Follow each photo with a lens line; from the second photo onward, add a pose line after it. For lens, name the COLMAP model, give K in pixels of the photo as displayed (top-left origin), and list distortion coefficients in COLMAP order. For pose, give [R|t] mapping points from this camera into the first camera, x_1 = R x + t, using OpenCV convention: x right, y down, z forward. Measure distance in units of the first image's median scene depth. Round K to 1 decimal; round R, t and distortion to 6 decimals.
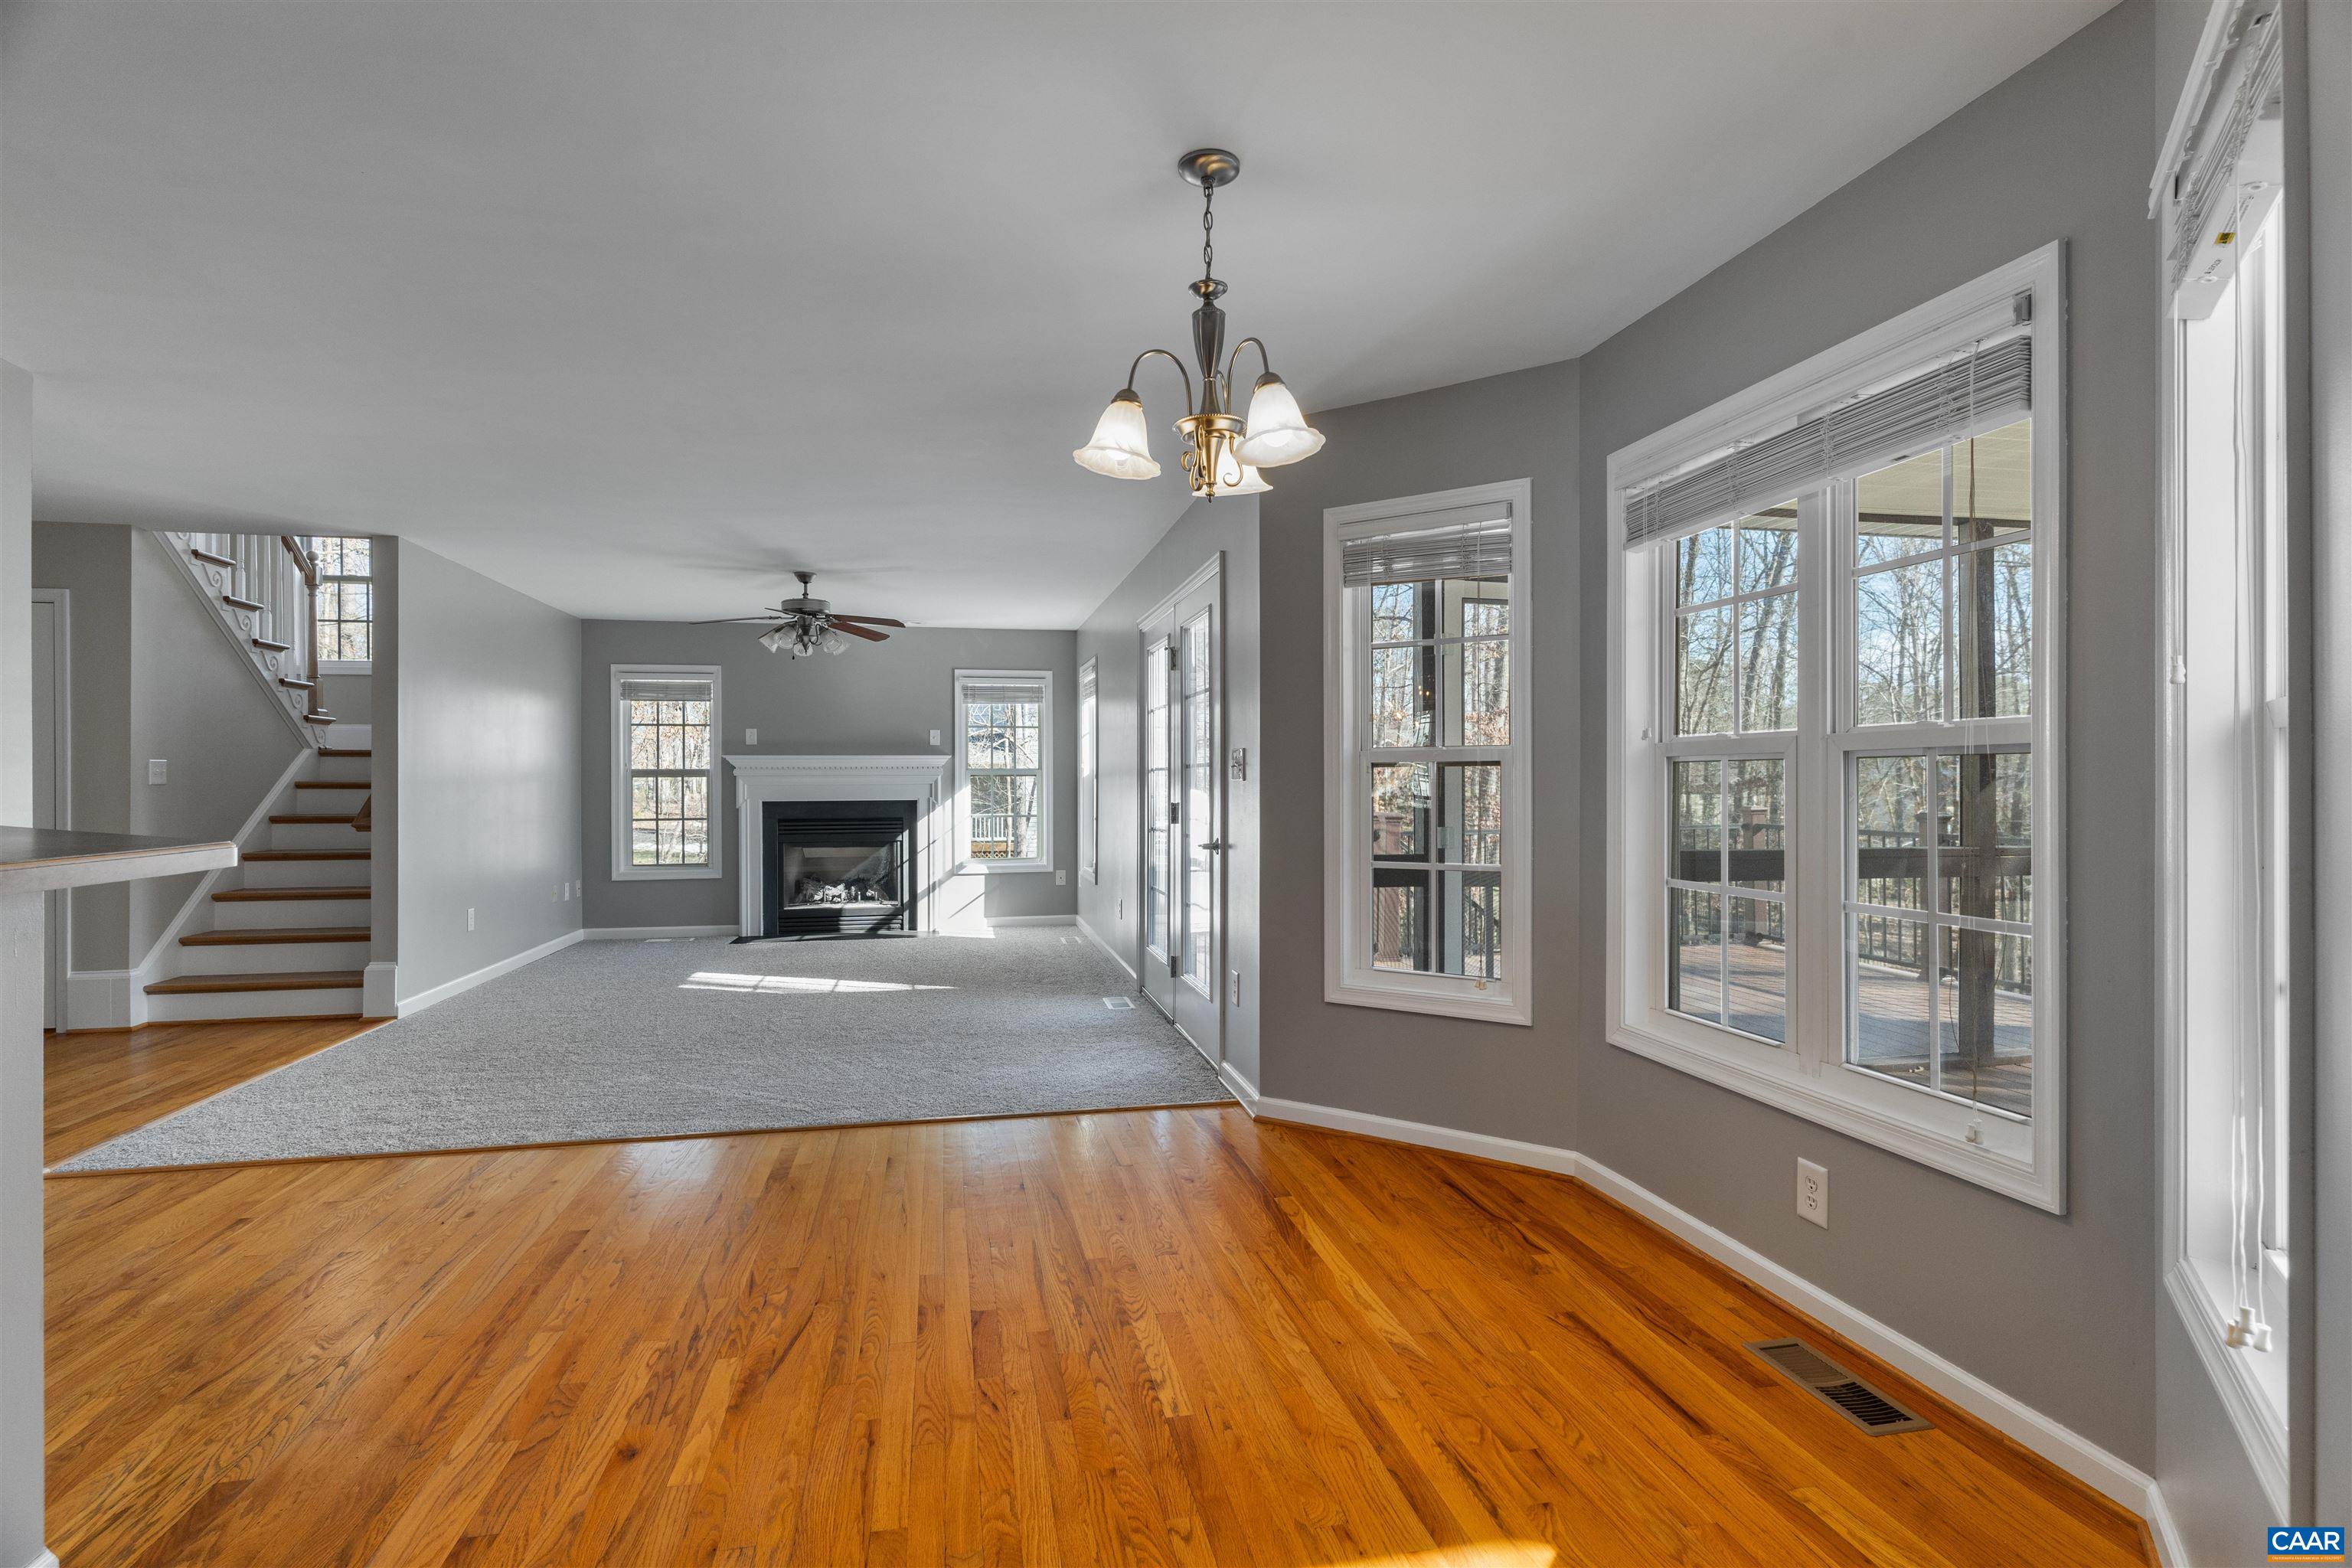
lens RADIAL K [[1132.2, 0, 1176.0], [0, 1132.2, 784.0], [0, 0, 1]] dist [0.000212, 0.000434]
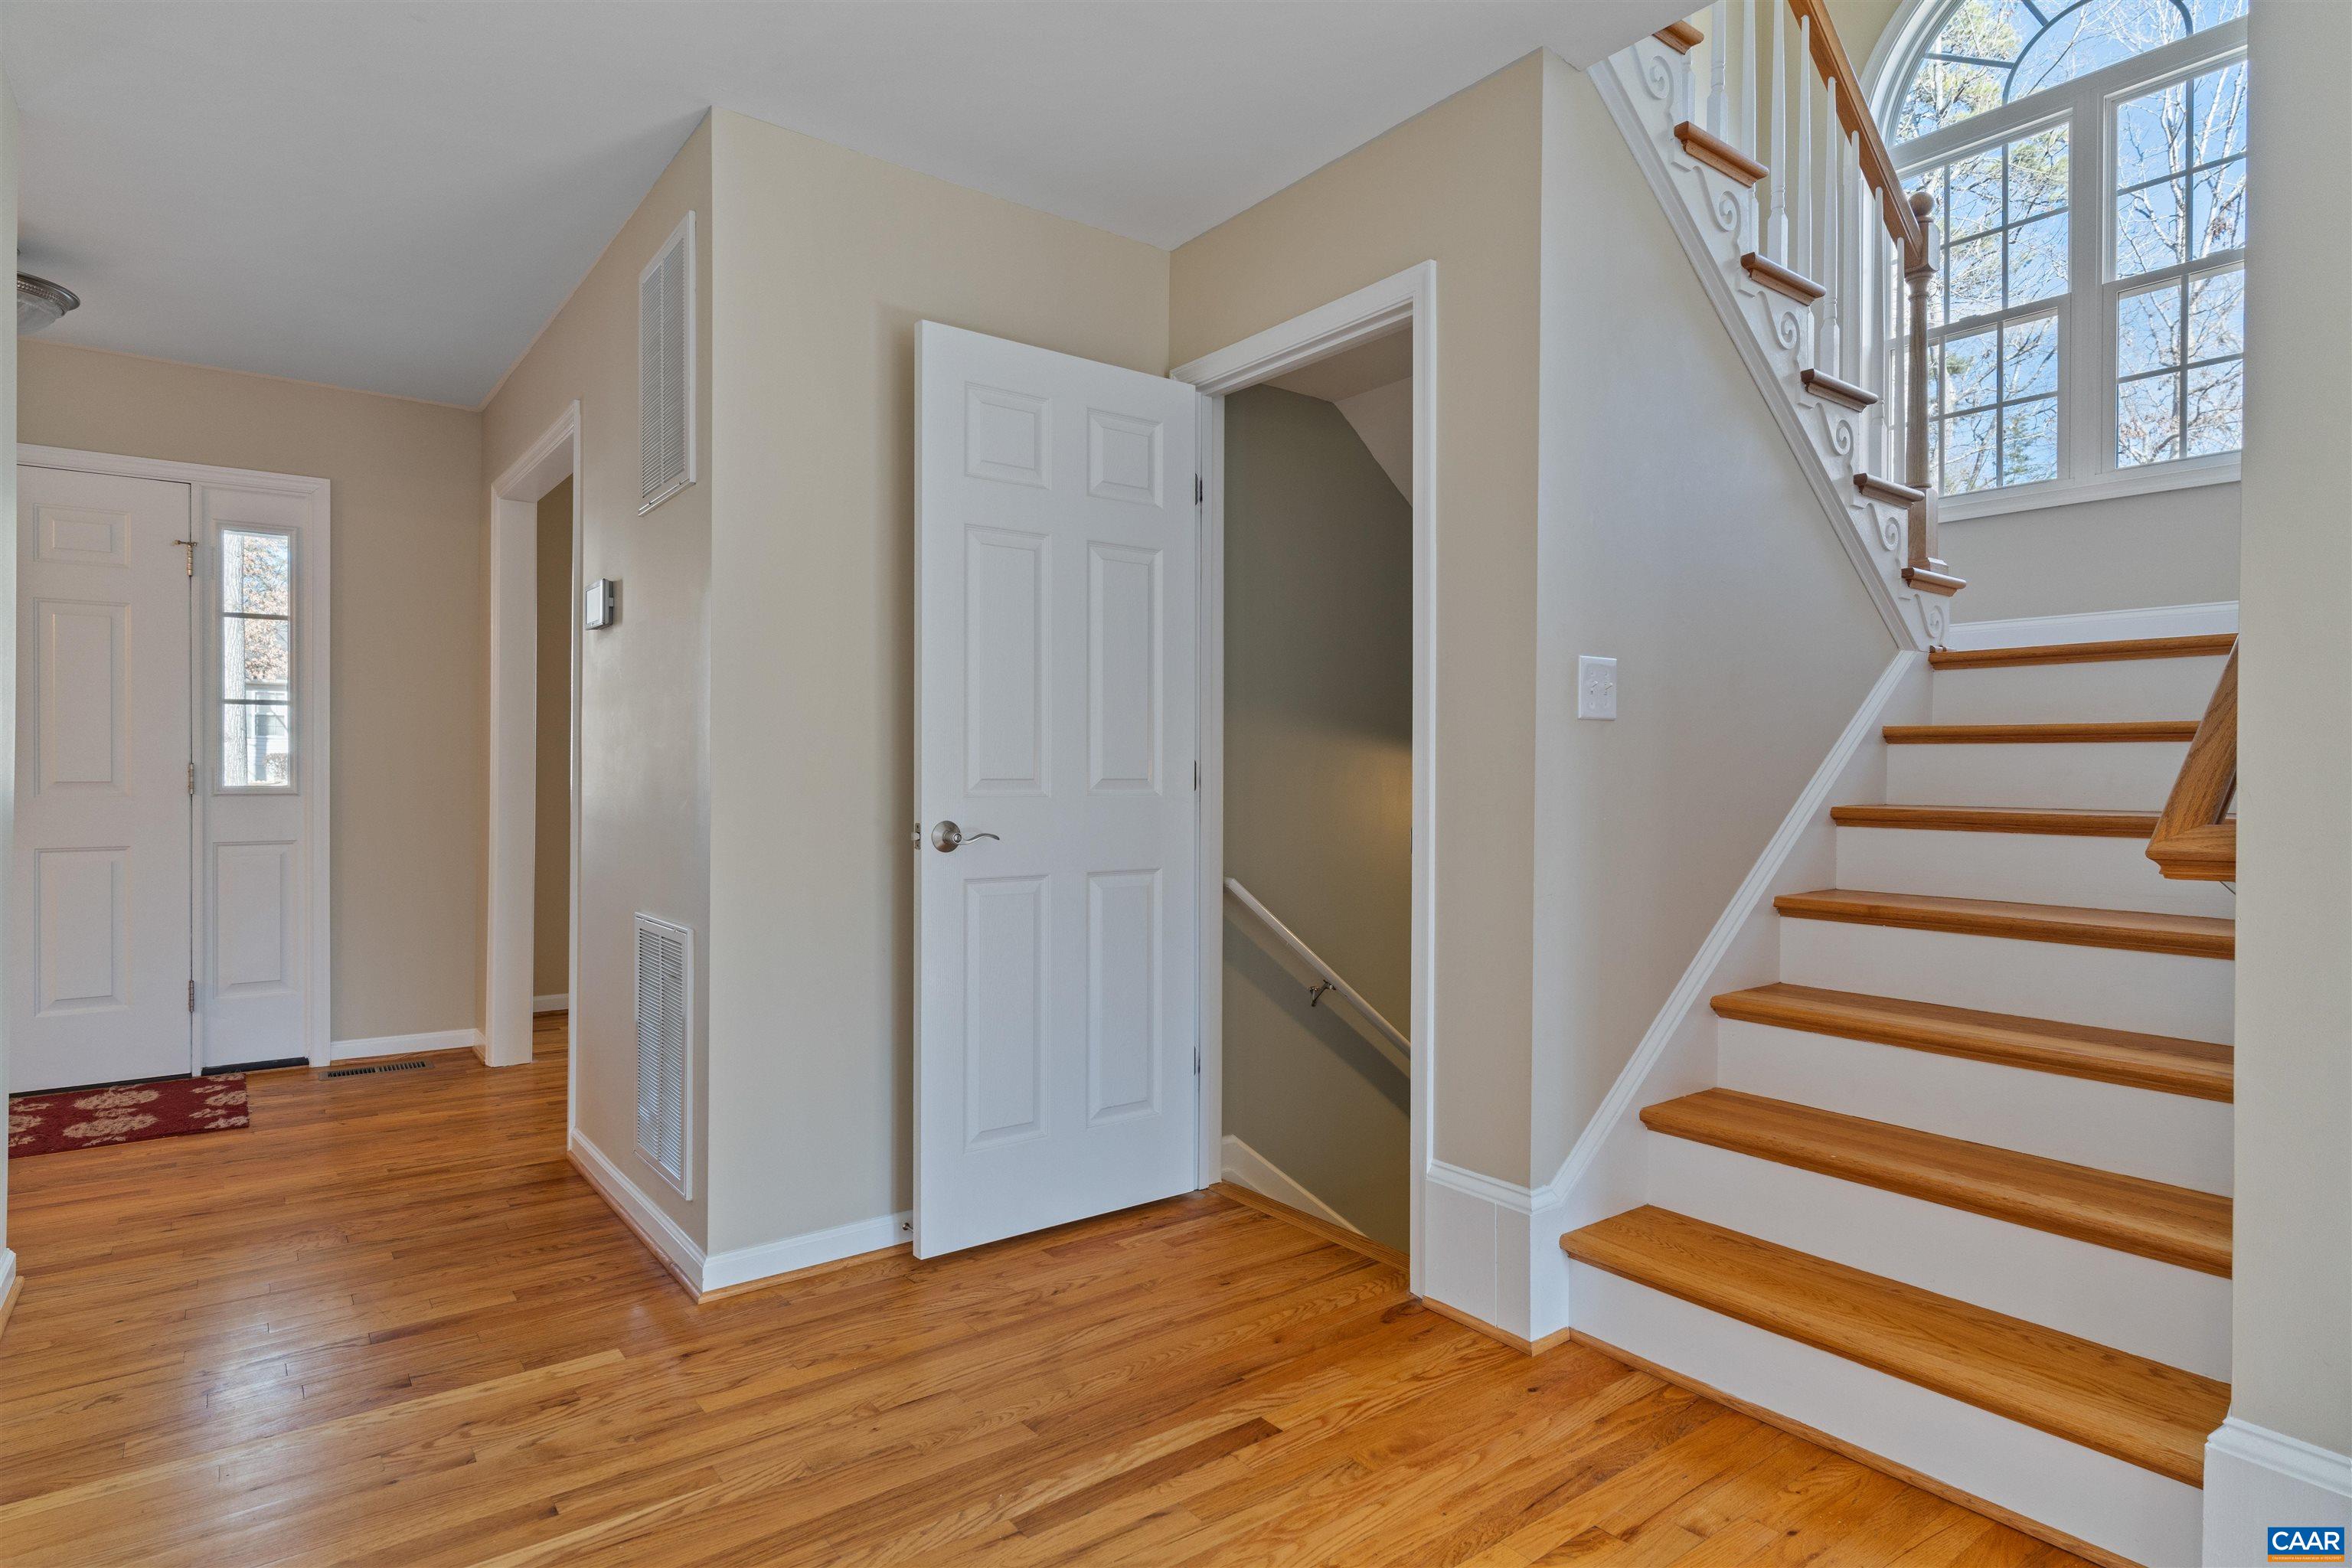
lens RADIAL K [[1258.1, 0, 1176.0], [0, 1258.1, 784.0], [0, 0, 1]] dist [0.003689, 0.000659]
pose [[0.428360, 0.012467, -0.903522, -0.497078], [-0.005123, 0.999922, 0.011368, 0.016609], [0.903594, -0.000241, 0.428390, 0.597407]]
